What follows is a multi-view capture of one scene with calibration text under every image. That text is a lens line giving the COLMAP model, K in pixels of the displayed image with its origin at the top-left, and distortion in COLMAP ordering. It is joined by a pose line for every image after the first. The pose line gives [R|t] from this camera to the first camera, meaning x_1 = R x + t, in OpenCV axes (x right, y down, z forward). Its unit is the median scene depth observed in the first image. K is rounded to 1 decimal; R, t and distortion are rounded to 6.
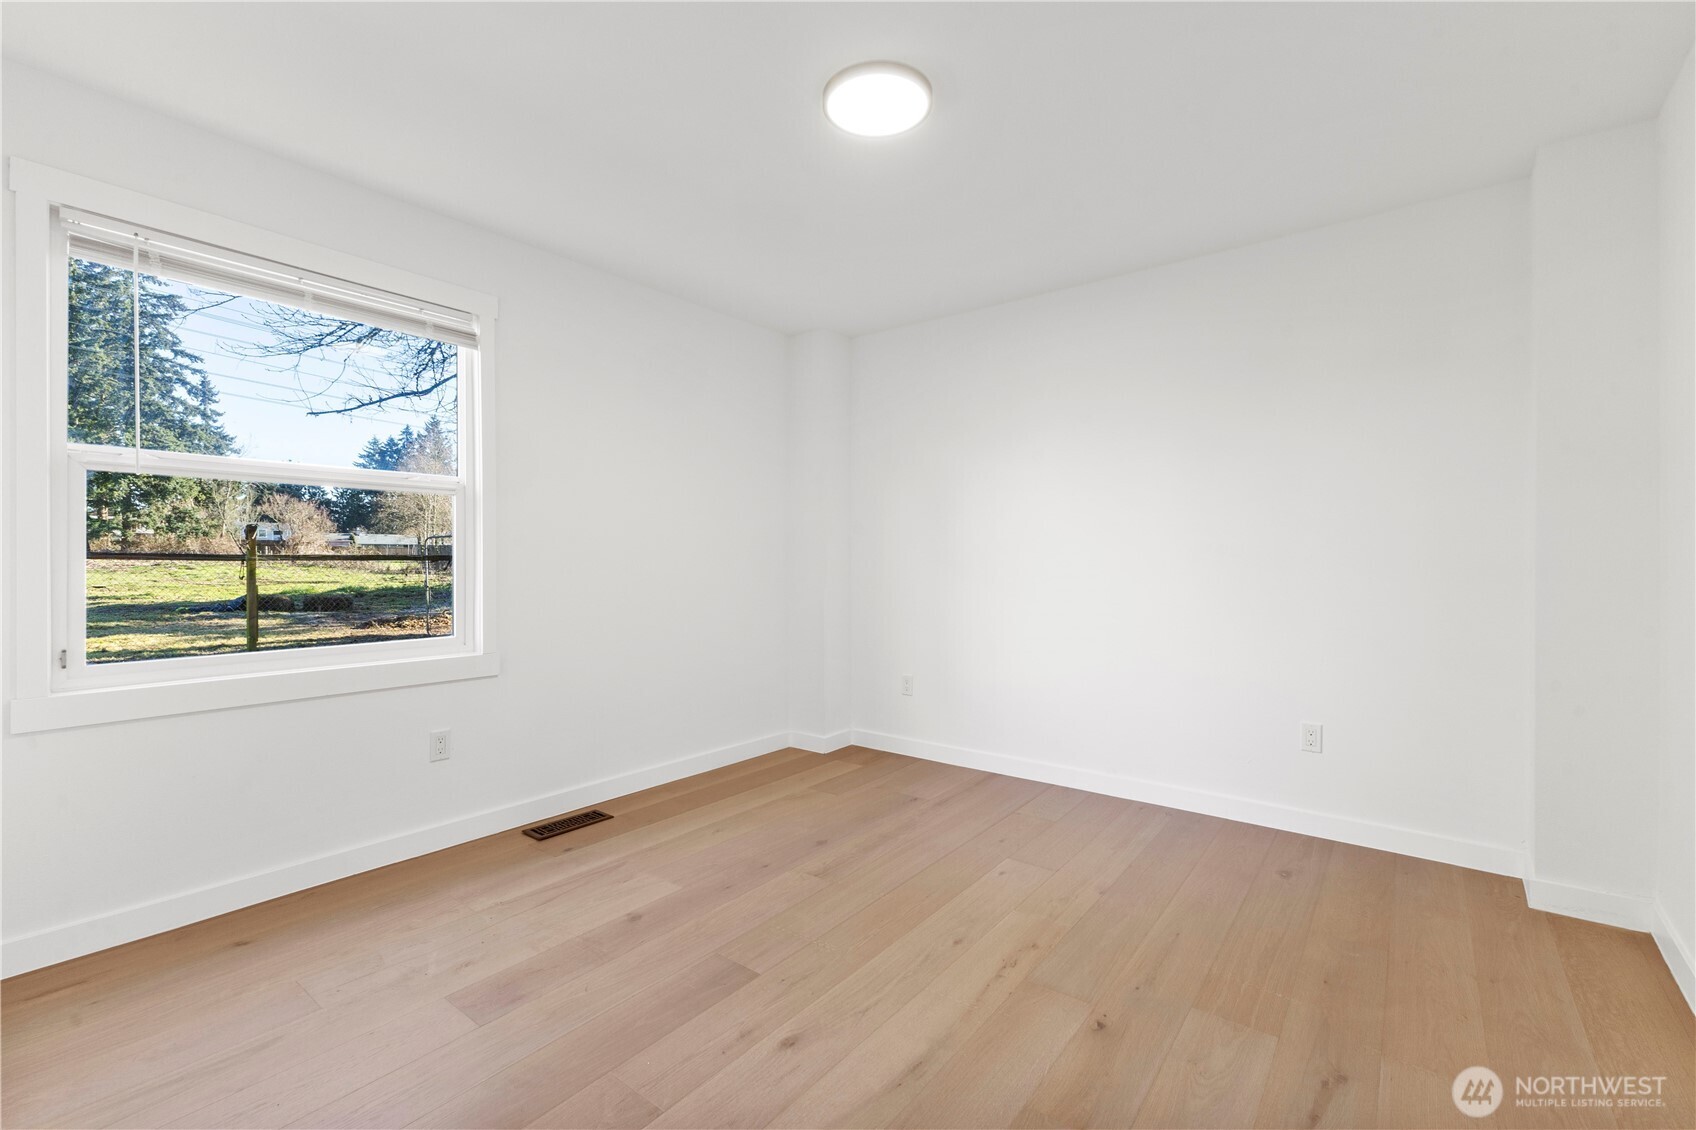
lens RADIAL K [[736.6, 0, 849.7], [0, 736.6, 559.5], [0, 0, 1]] dist [0.002799, 0.000098]
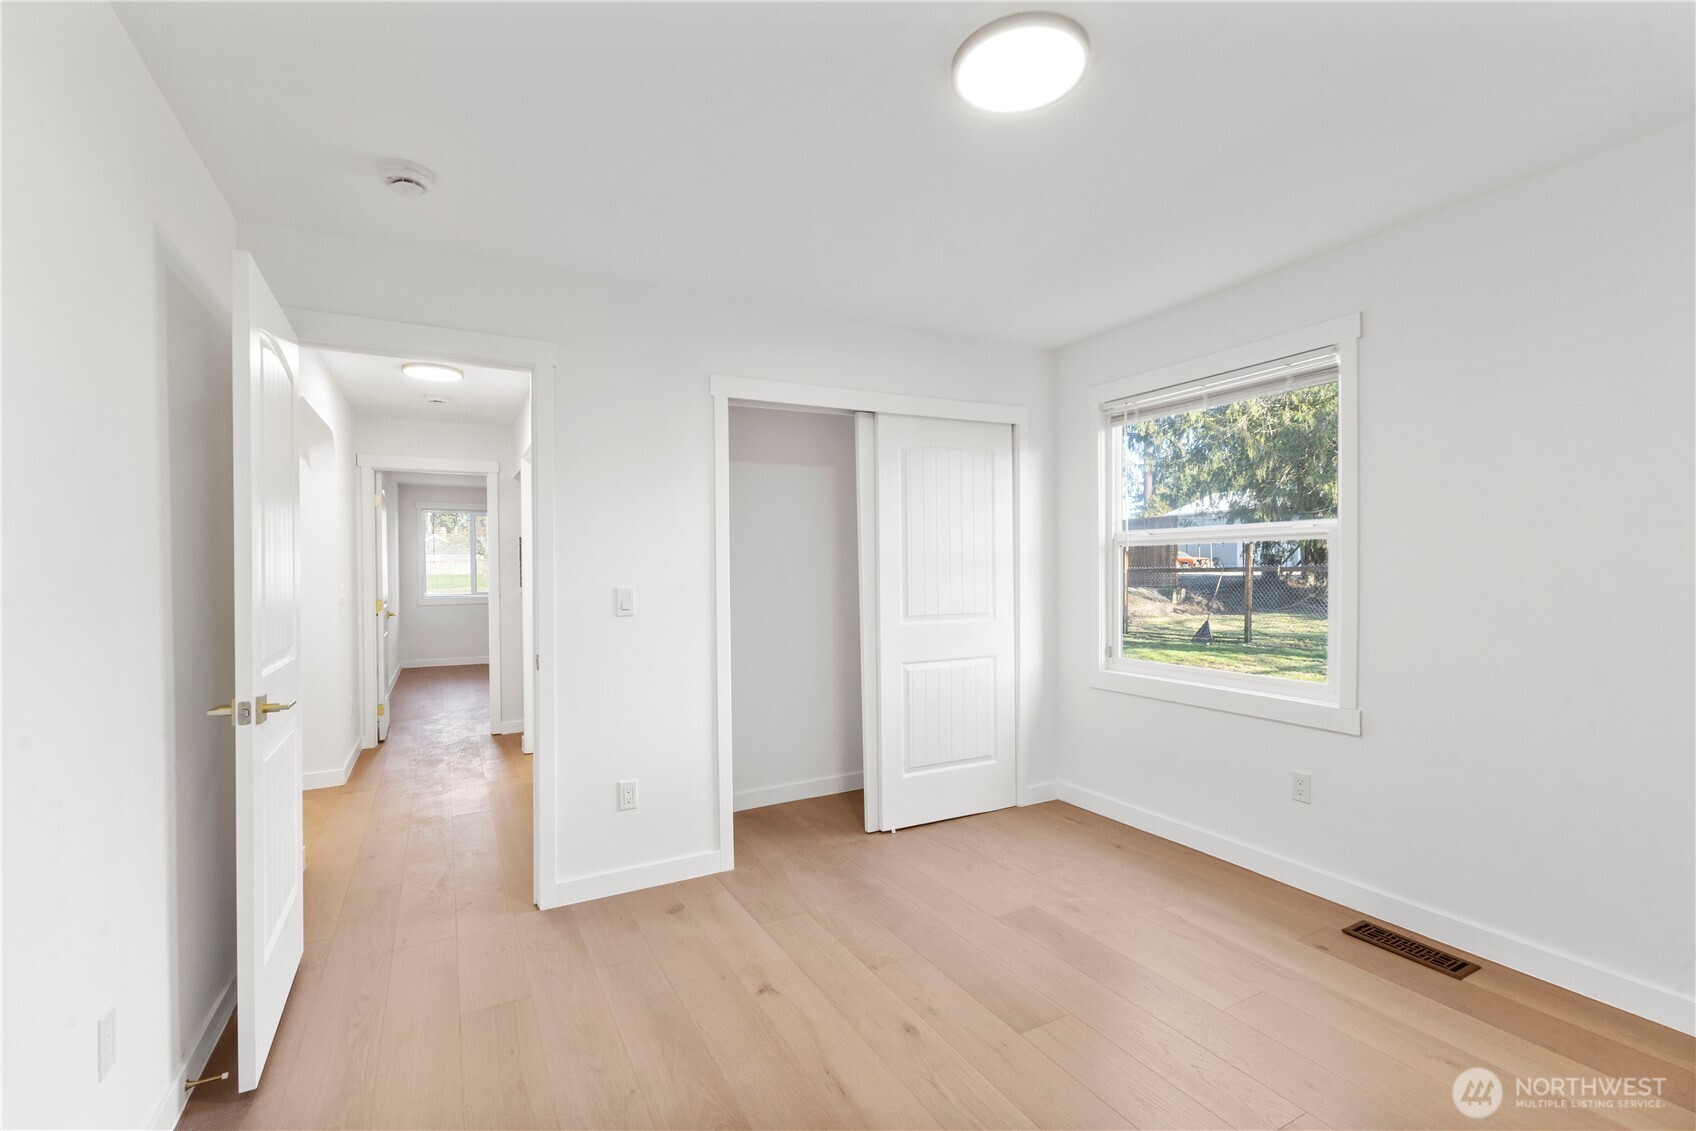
lens RADIAL K [[736.6, 0, 845.9], [0, 736.6, 572.4], [0, 0, 1]] dist [0.002799, 0.000098]
pose [[-0.410536, 0.004562, -0.911833, 0.736065], [0.009149, 0.999958, 0.000884, -0.059917], [0.911798, -0.007979, -0.410560, 0.987696]]
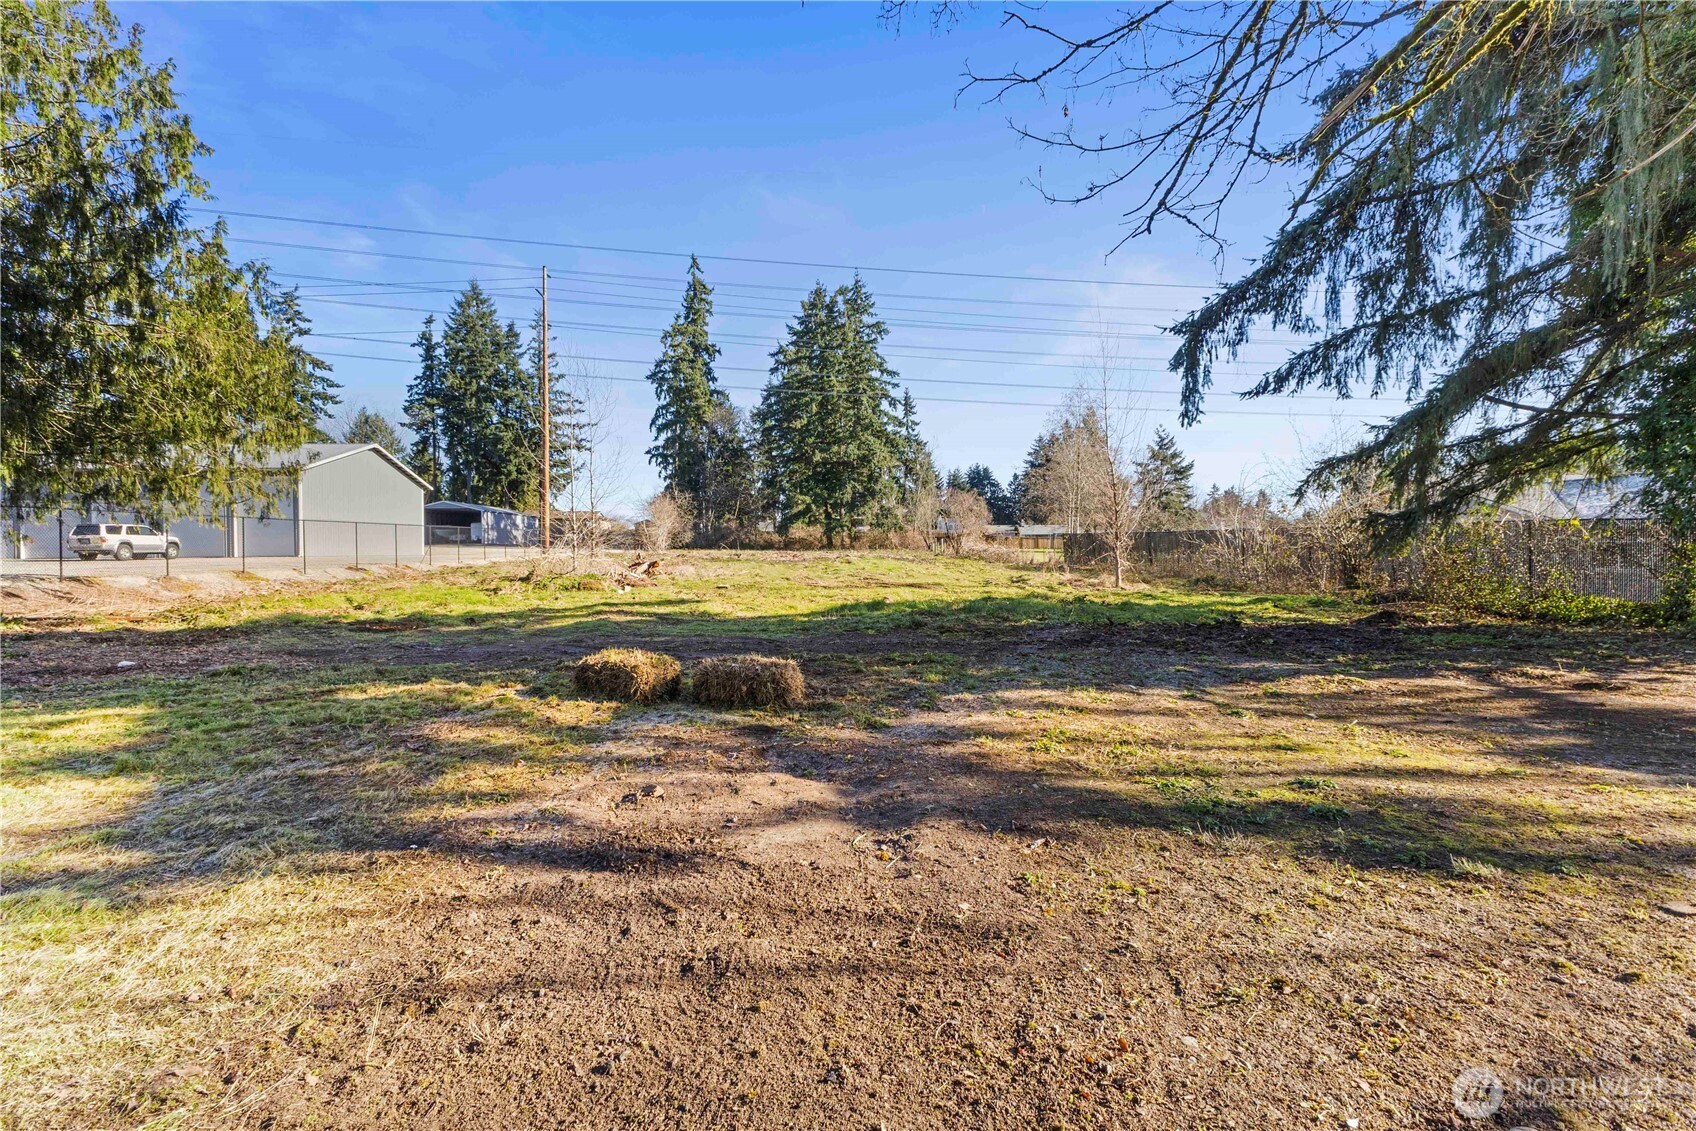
lens RADIAL K [[736.6, 0, 851.6], [0, 736.6, 557.5], [0, 0, 1]] dist [0.002799, 0.000098]
pose [[0.675264, 0.004887, -0.737560, -0.089262], [0.005809, 0.999912, 0.011945, -0.003875], [0.737553, -0.012350, 0.675176, 0.173758]]
